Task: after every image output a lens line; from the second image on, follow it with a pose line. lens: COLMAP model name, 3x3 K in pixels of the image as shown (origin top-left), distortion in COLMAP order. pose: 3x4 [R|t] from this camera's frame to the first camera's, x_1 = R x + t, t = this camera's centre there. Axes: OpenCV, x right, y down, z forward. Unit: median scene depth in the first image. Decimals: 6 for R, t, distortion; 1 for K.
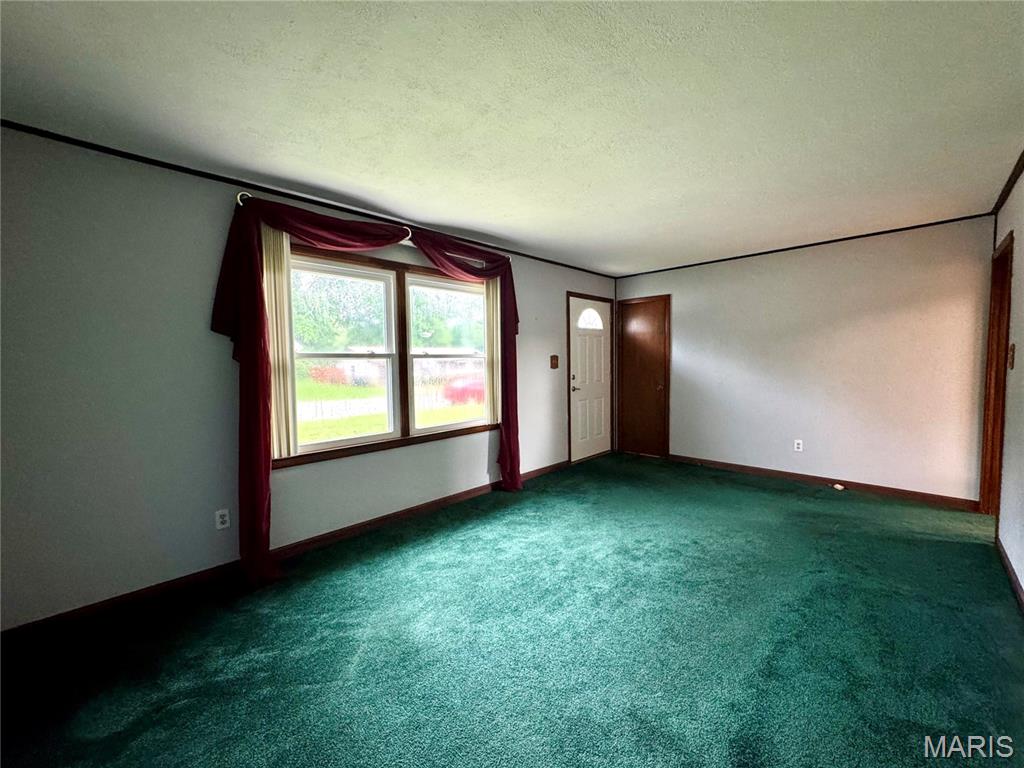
lens RADIAL K [[405.9, 0, 512.0], [0, 405.9, 384.0], [0, 0, 1]] dist [-0.001298, -0.000242]
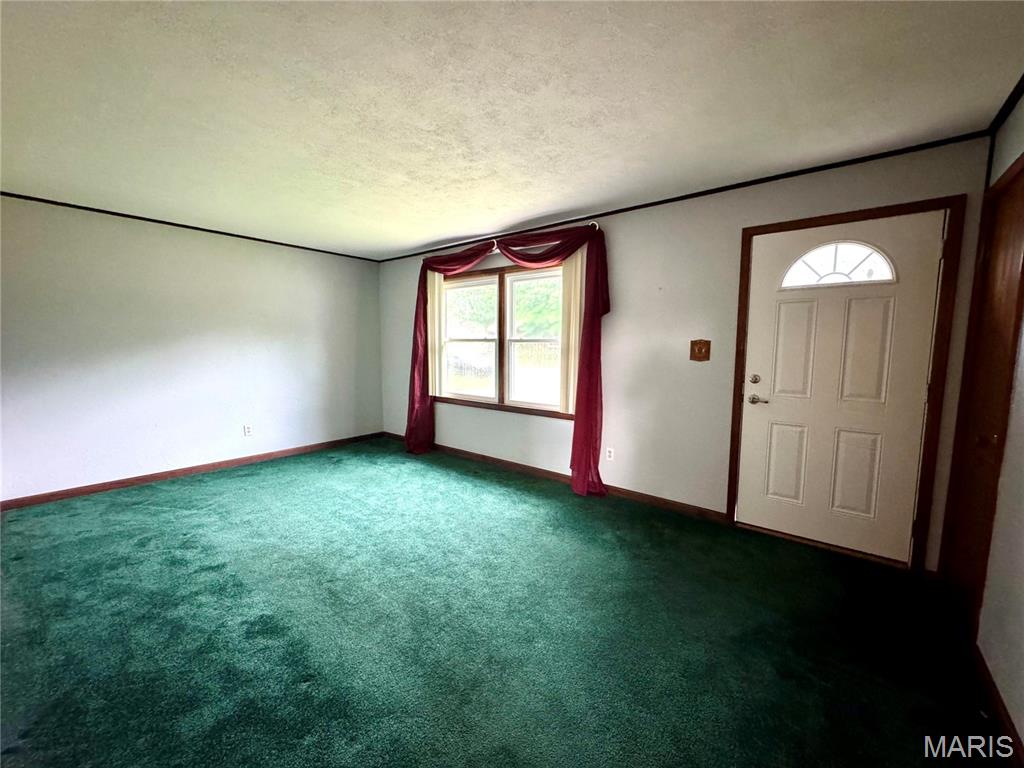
lens RADIAL K [[405.9, 0, 512.0], [0, 405.9, 384.0], [0, 0, 1]] dist [-0.001298, -0.000242]
pose [[0.102371, 0.125987, -0.986736, 0.885772], [-0.054122, 0.991183, 0.120940, -0.078837], [0.993273, 0.041024, 0.108287, 0.786469]]
